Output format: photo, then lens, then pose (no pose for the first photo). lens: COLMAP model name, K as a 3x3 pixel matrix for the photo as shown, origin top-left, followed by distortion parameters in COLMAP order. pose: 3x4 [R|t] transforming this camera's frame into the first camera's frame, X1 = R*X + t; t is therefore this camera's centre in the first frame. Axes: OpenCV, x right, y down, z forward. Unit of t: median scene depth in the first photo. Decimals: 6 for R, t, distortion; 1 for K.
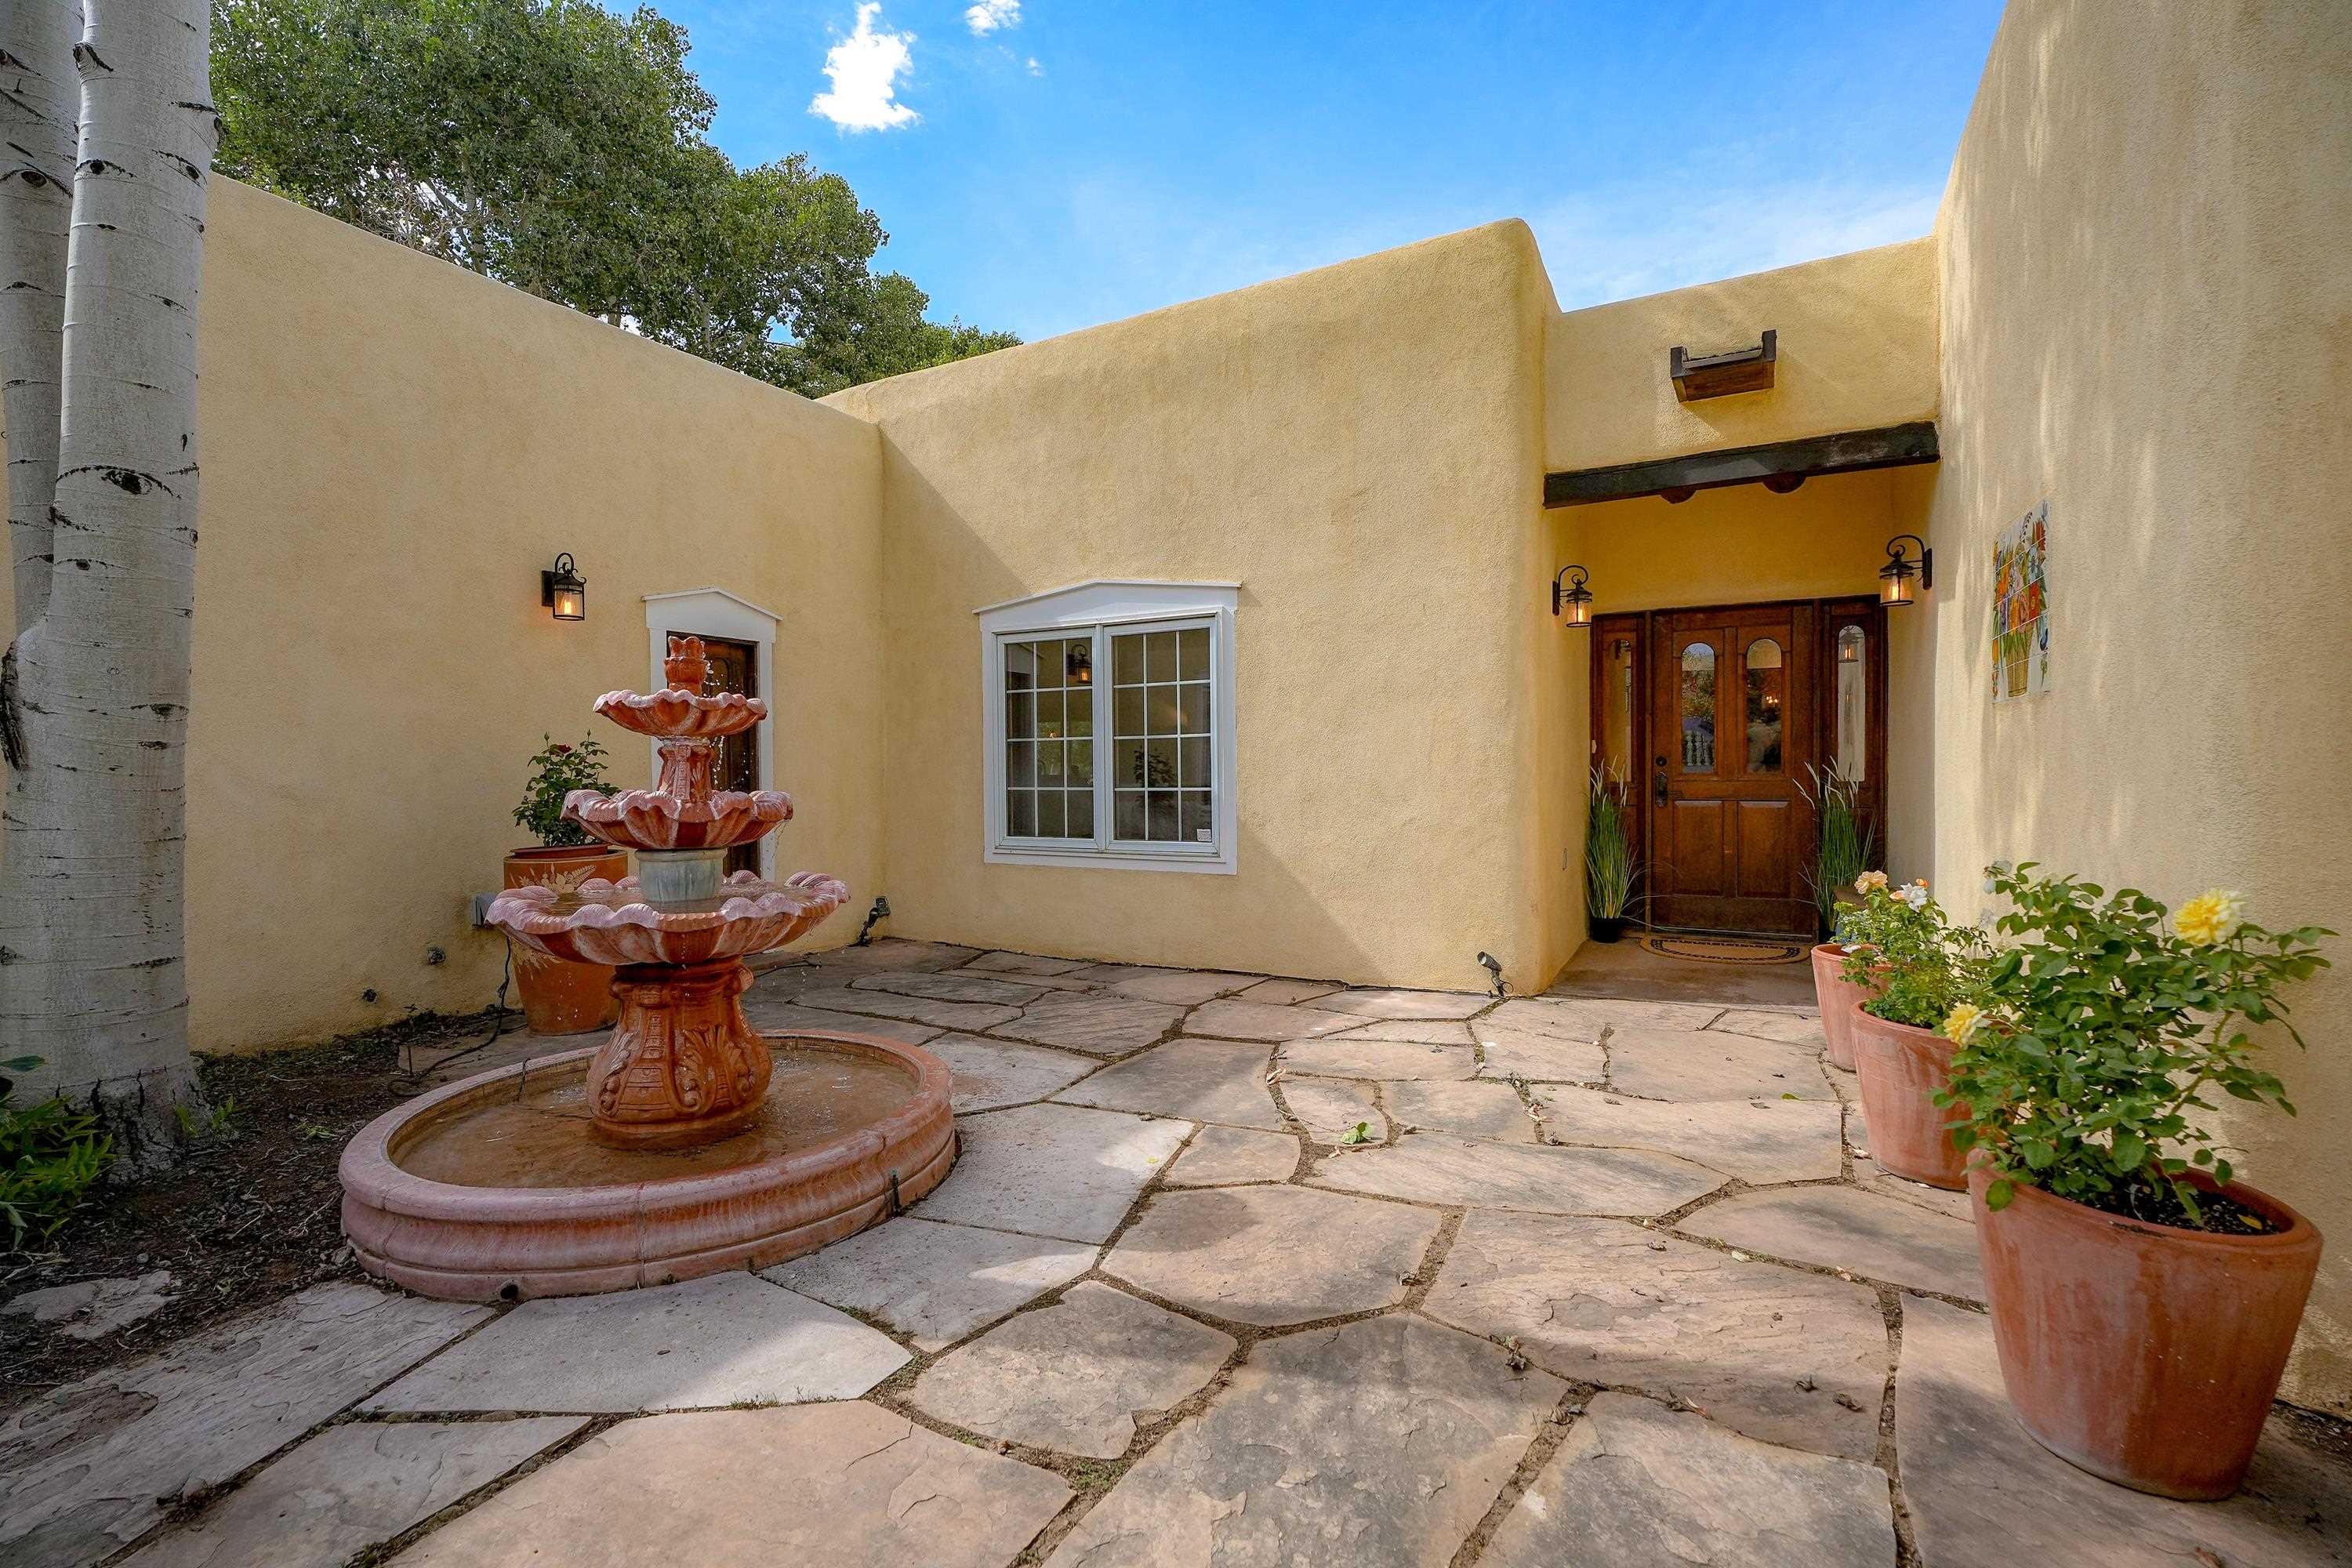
lens RADIAL K [[1052.1, 0, 1192.6], [0, 1052.1, 786.3], [0, 0, 1]] dist [-0.000239, 0.003679]
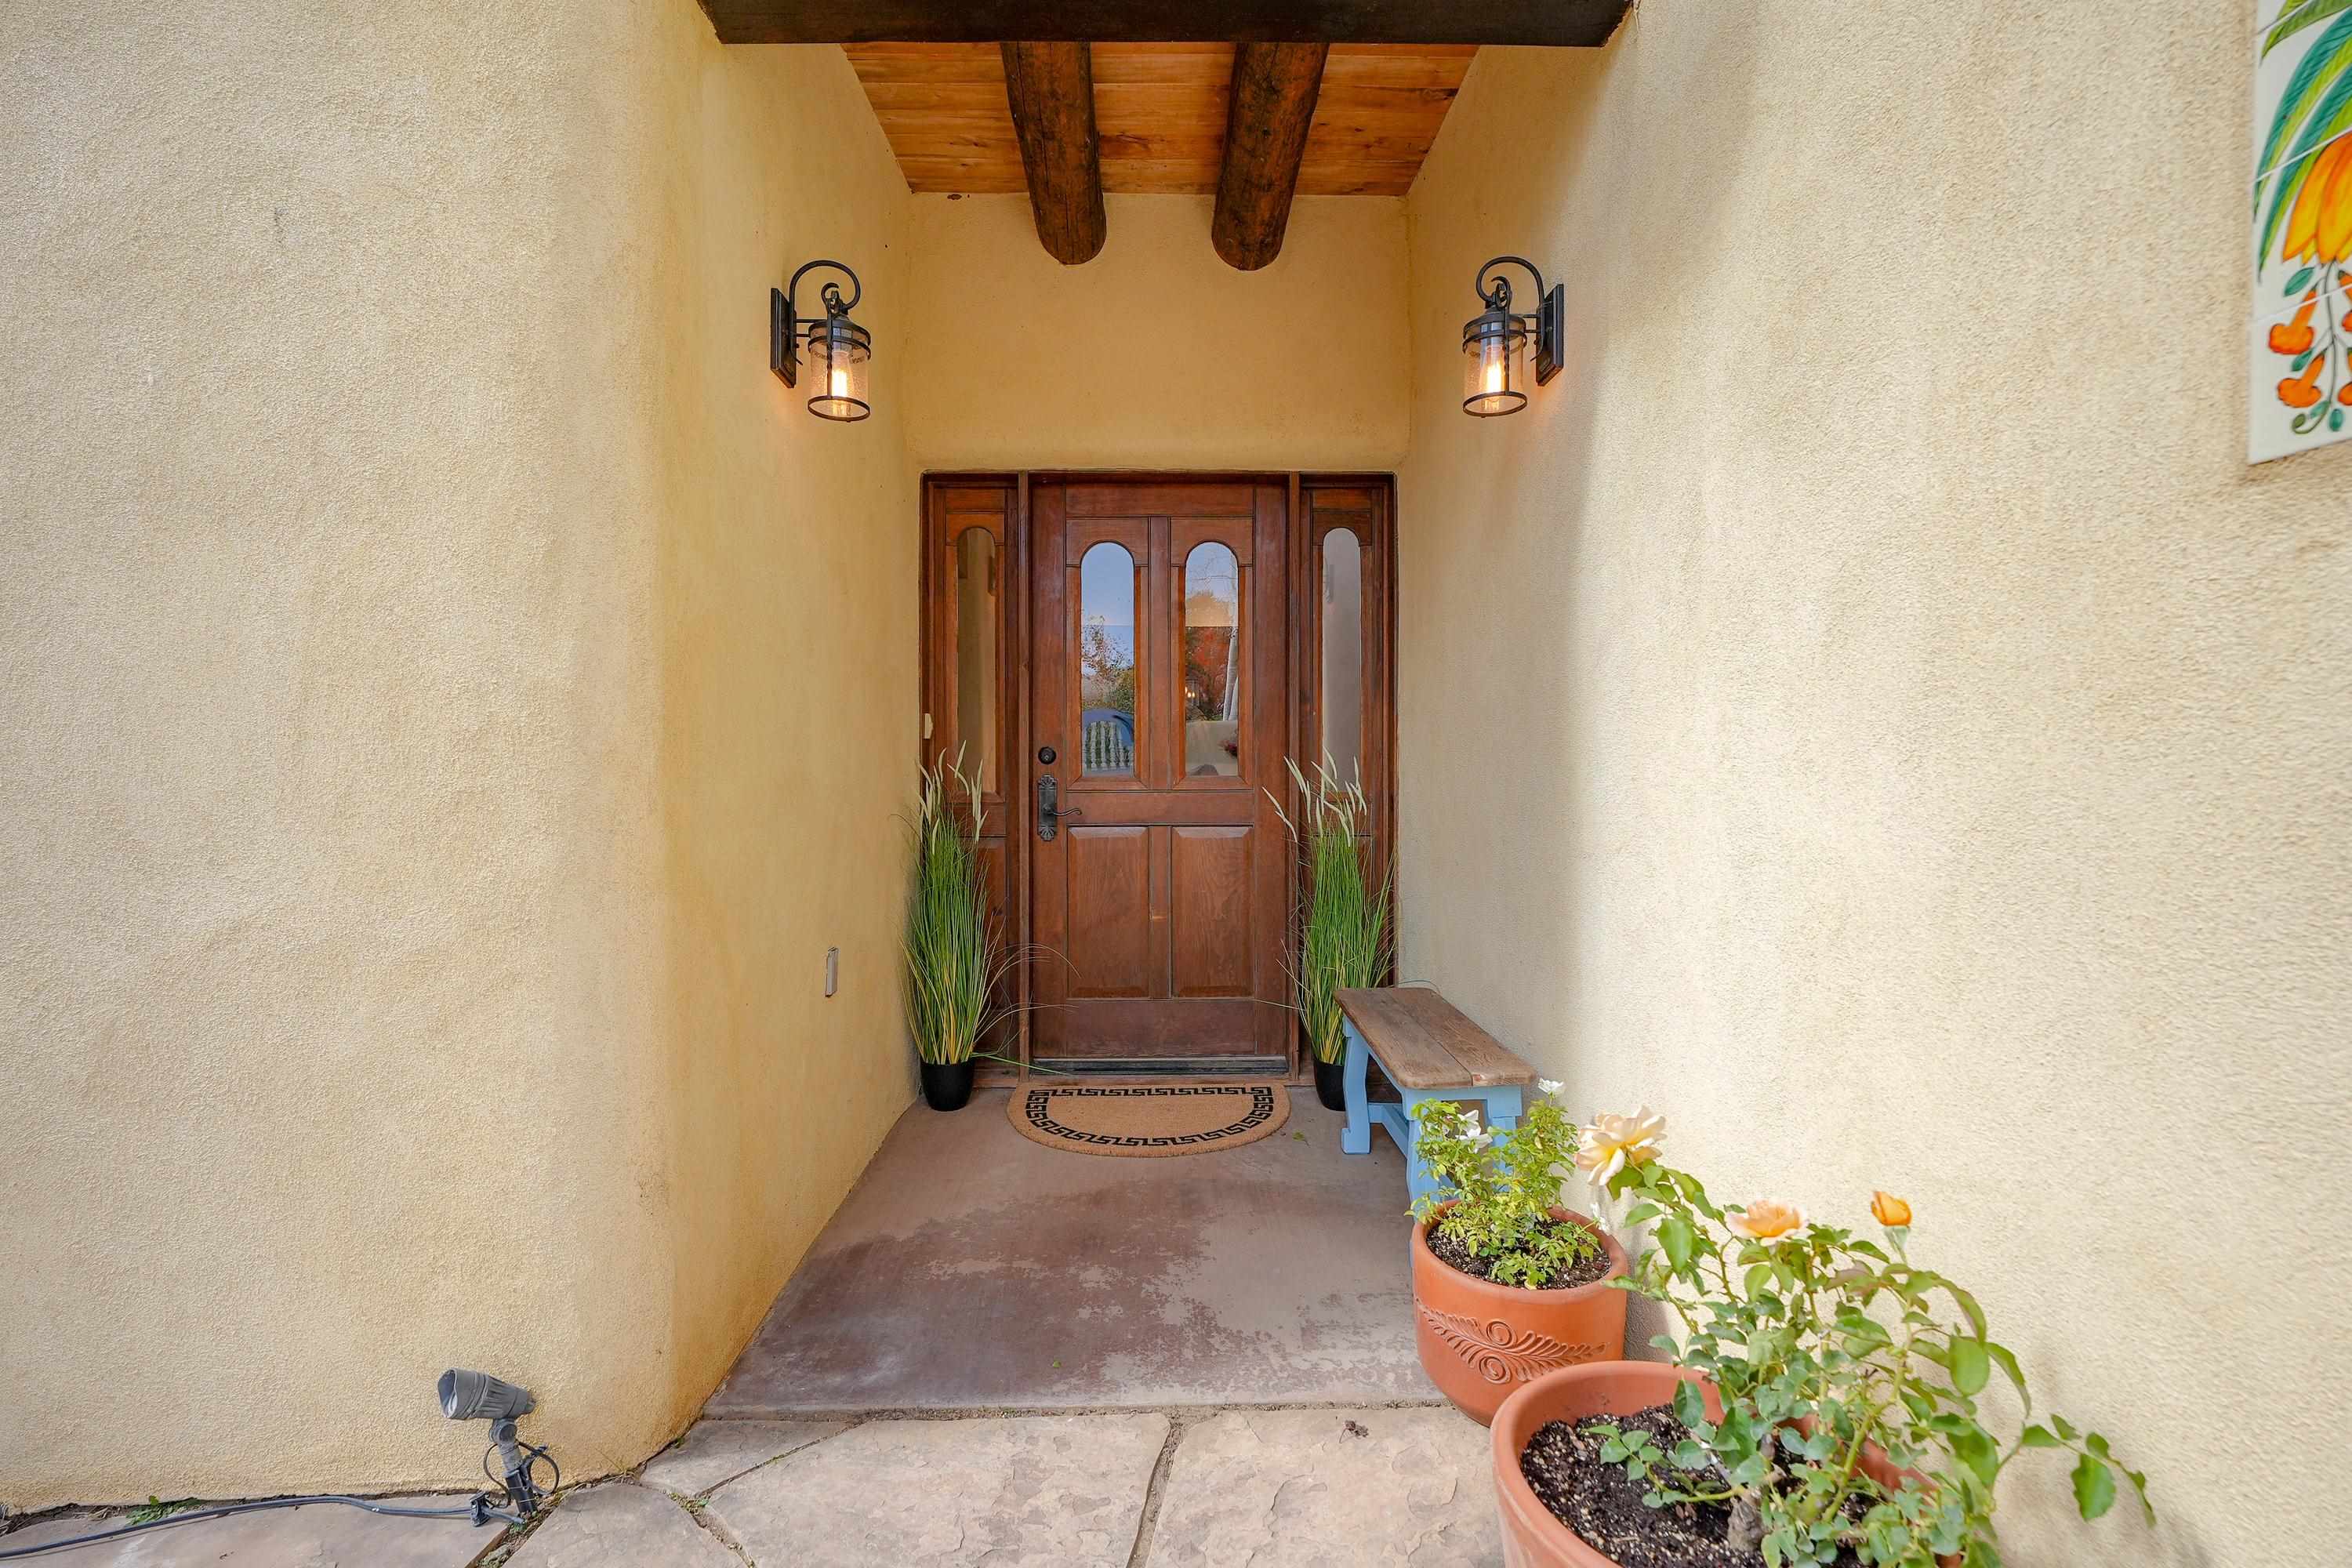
lens RADIAL K [[1052.1, 0, 1176.3], [0, 1052.1, 786.1], [0, 0, 1]] dist [-0.000239, 0.003679]
pose [[0.873495, -0.001462, 0.486830, 0.247953], [0.004013, 0.999983, -0.004197, -0.005400], [-0.486816, 0.005619, 0.873486, 0.510685]]
